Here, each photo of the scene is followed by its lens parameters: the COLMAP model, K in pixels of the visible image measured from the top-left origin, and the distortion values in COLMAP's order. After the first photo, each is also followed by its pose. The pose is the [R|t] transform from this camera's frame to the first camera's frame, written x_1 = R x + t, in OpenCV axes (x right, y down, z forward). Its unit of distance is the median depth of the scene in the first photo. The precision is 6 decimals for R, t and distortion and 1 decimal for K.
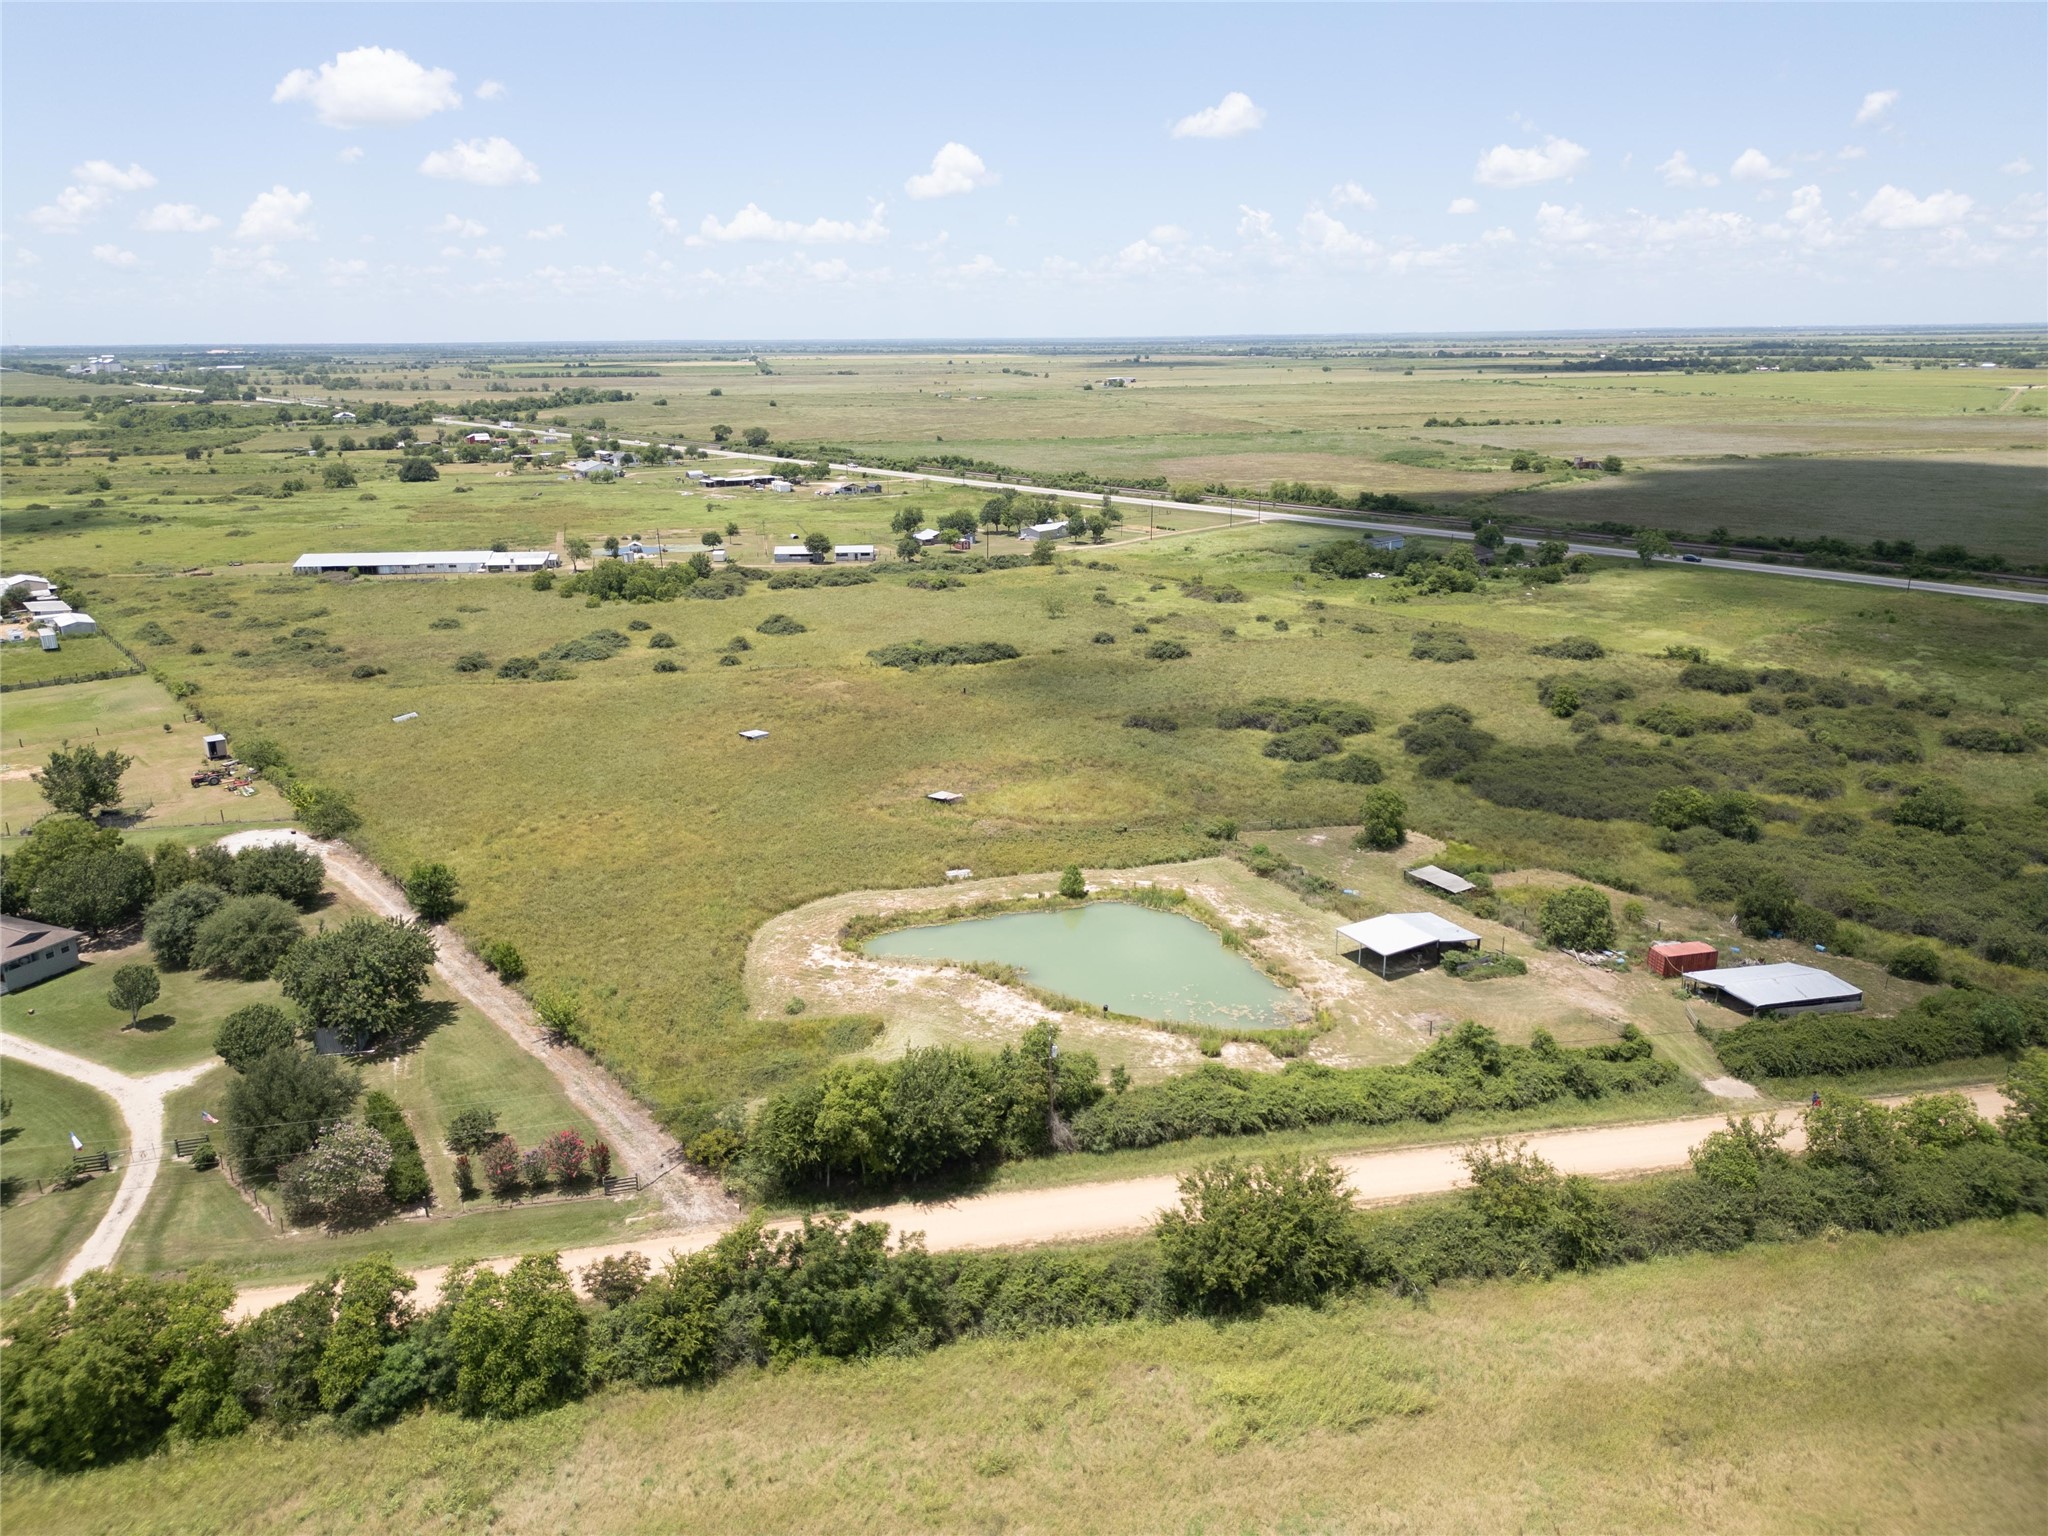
lens RADIAL K [[1432.9, 0, 1024.0], [0, 1432.9, 768.0], [0, 0, 1]] dist [0.062175, -0.064845]
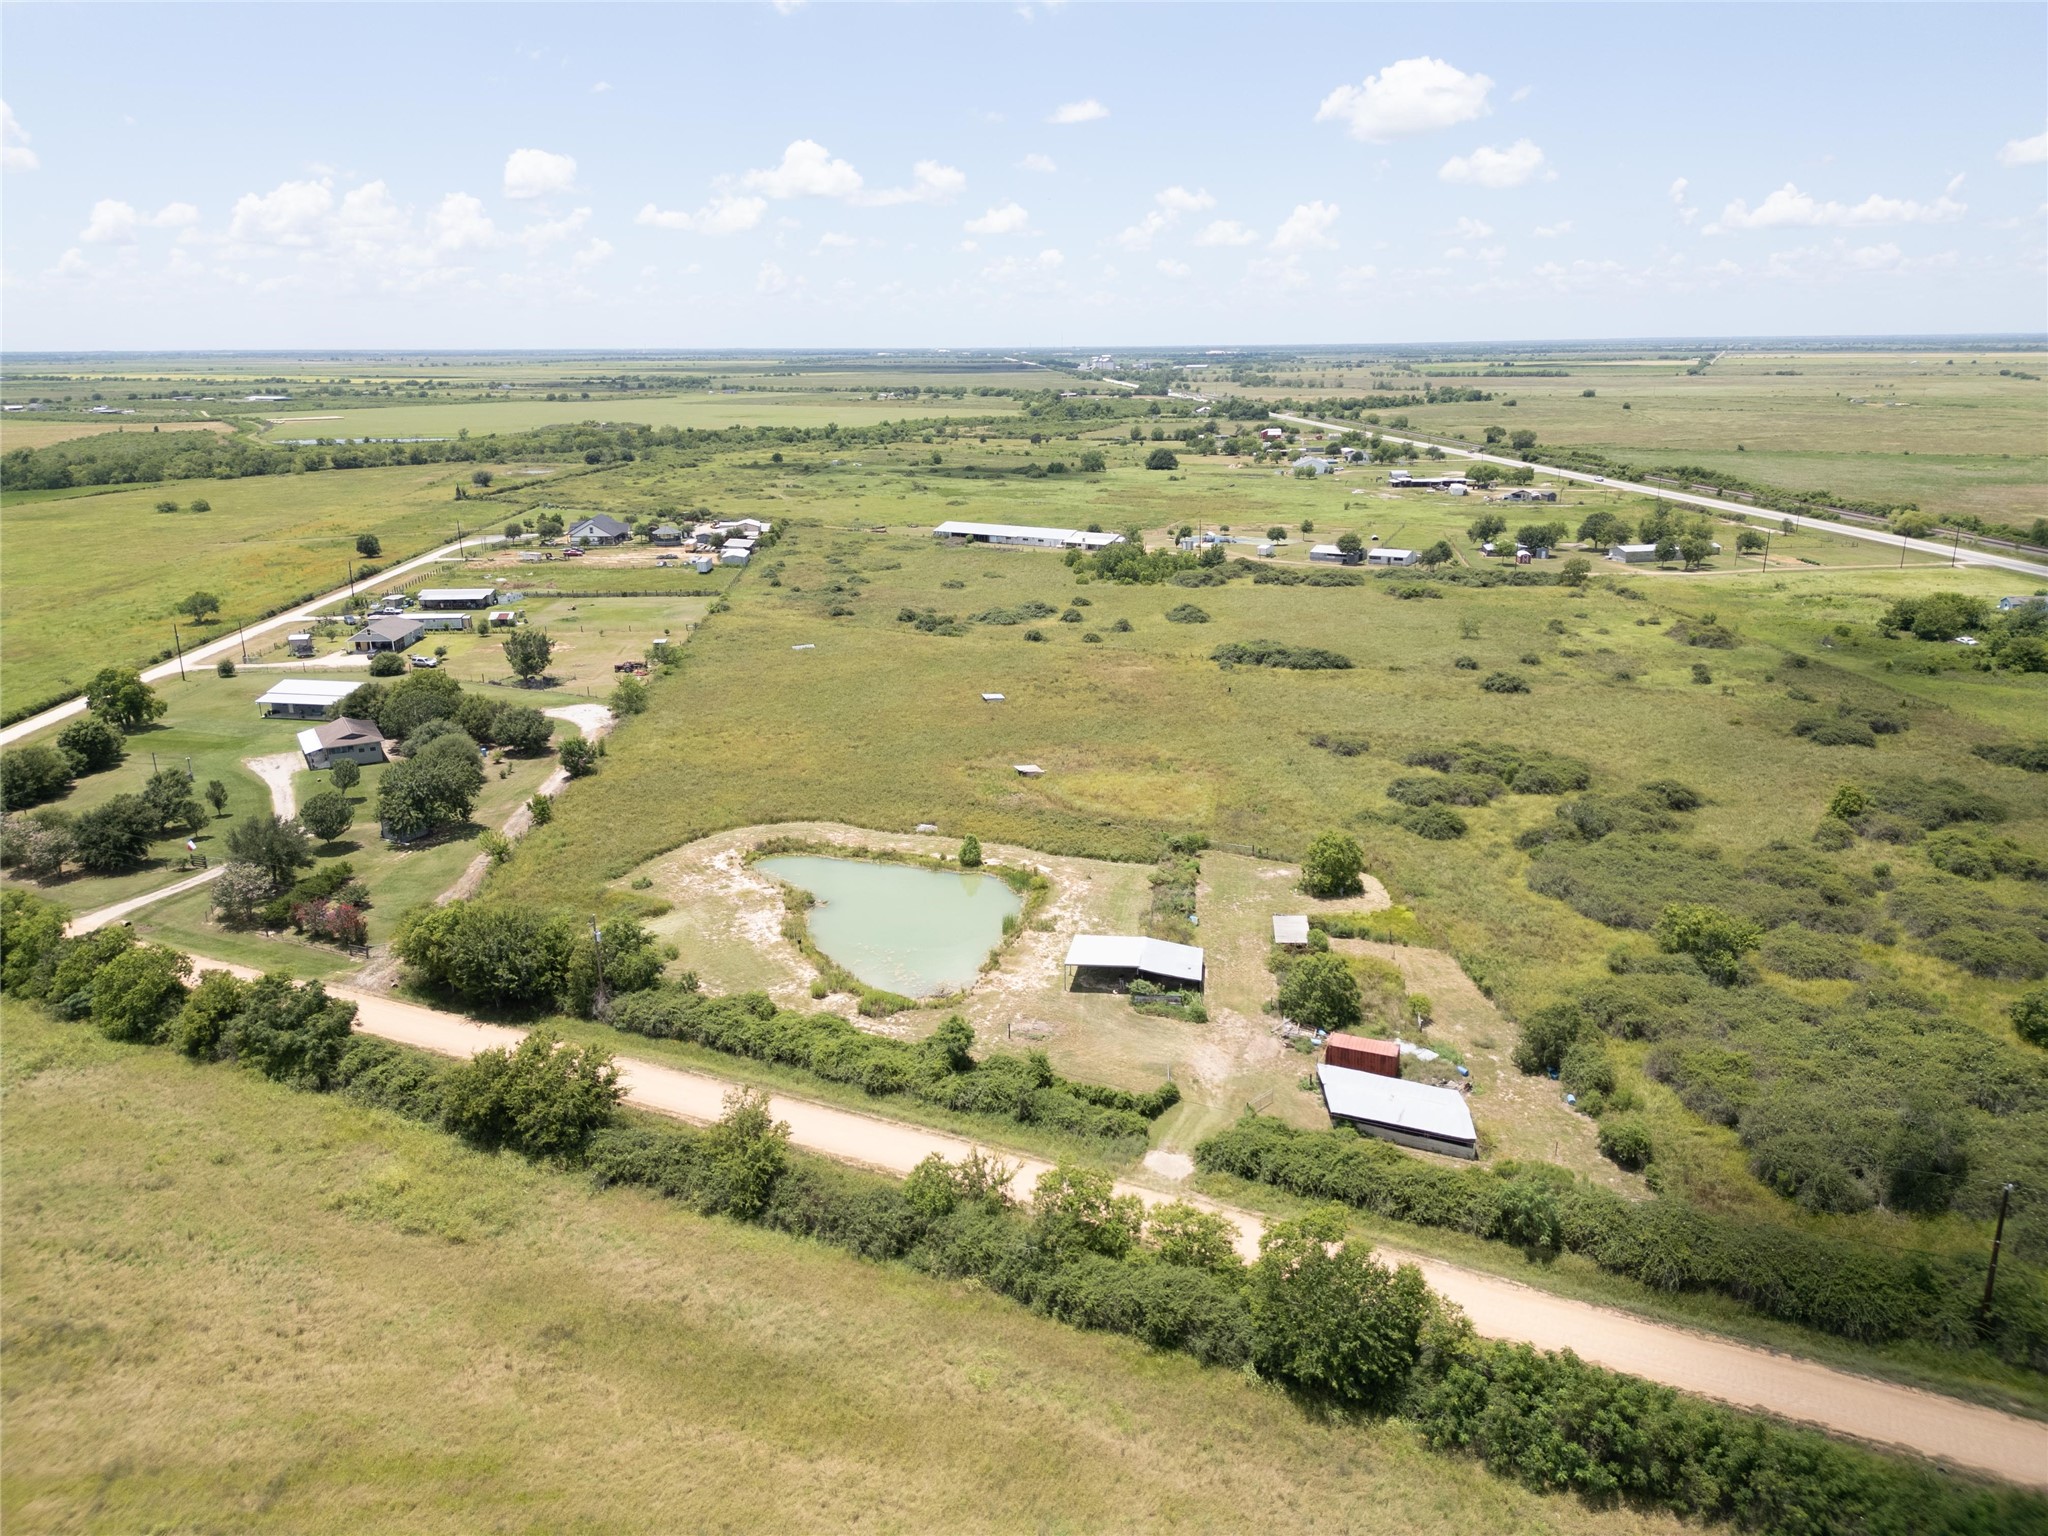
lens RADIAL K [[1437.3, 0, 1021.1], [0, 1437.3, 758.7], [0, 0, 1]] dist [0.071957, -0.069760]
pose [[0.806576, 0.166462, -0.567208, 0.622391], [-0.170083, 0.984308, 0.047011, -0.042718], [0.566133, 0.058554, 0.822232, 0.122444]]
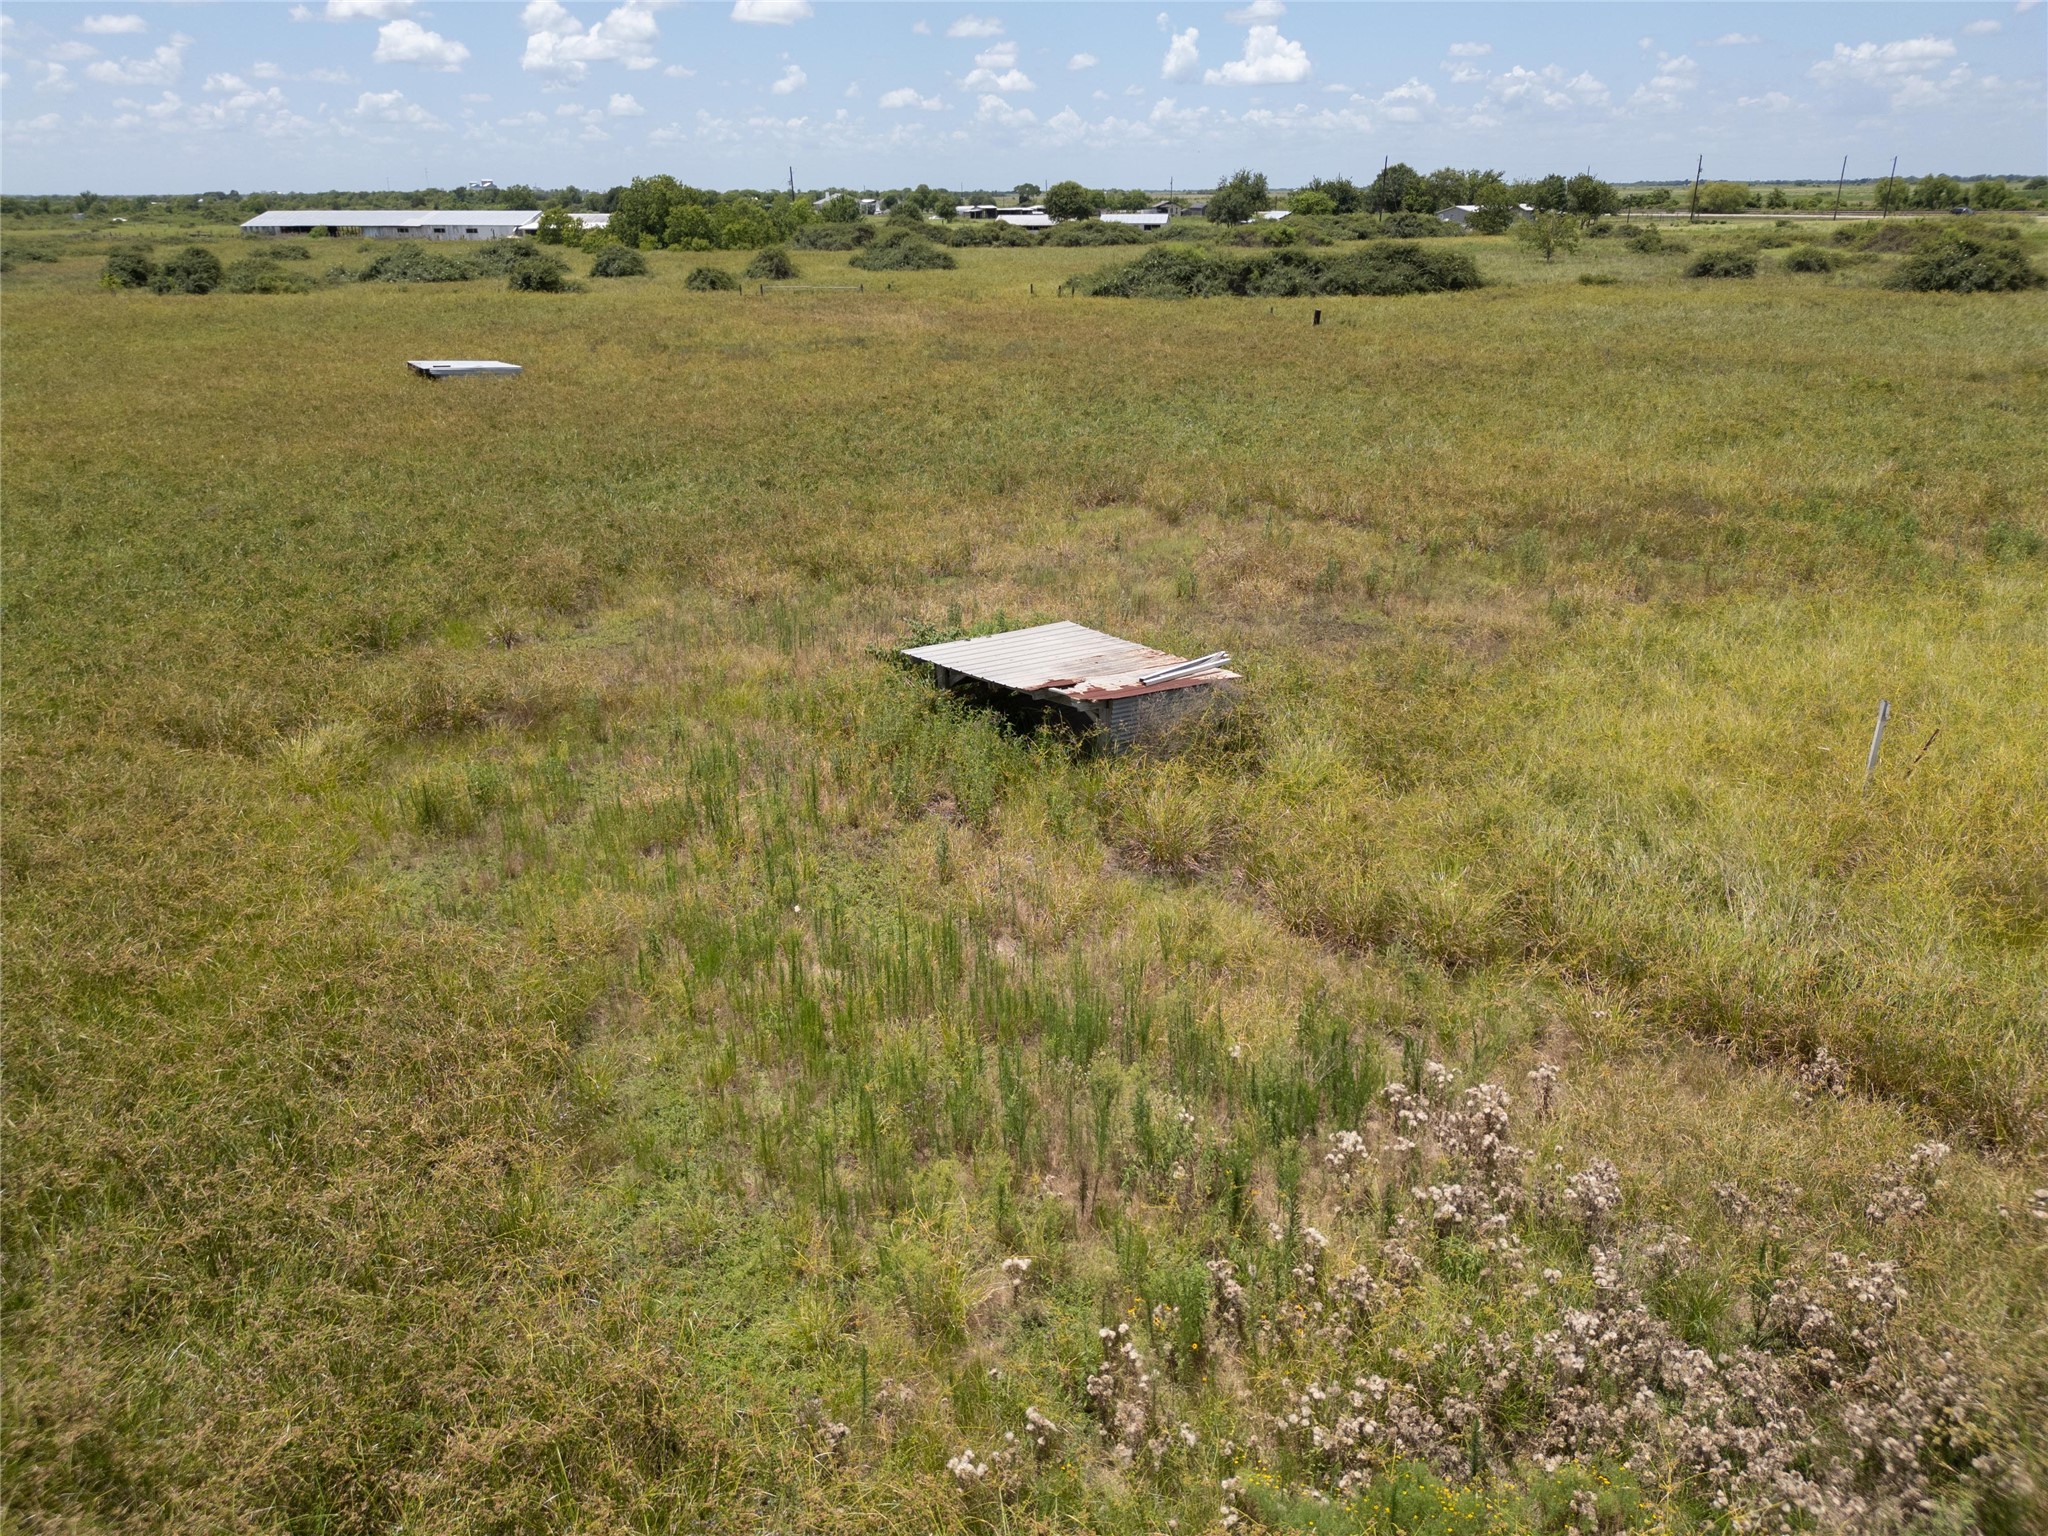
lens RADIAL K [[1437.3, 0, 1021.1], [0, 1437.3, 758.7], [0, 0, 1]] dist [0.071957, -0.069760]
pose [[0.970493, 0.088037, -0.224483, -0.037992], [-0.069040, 0.993443, 0.091131, 0.019086], [0.231034, -0.072944, 0.970208, 1.009331]]
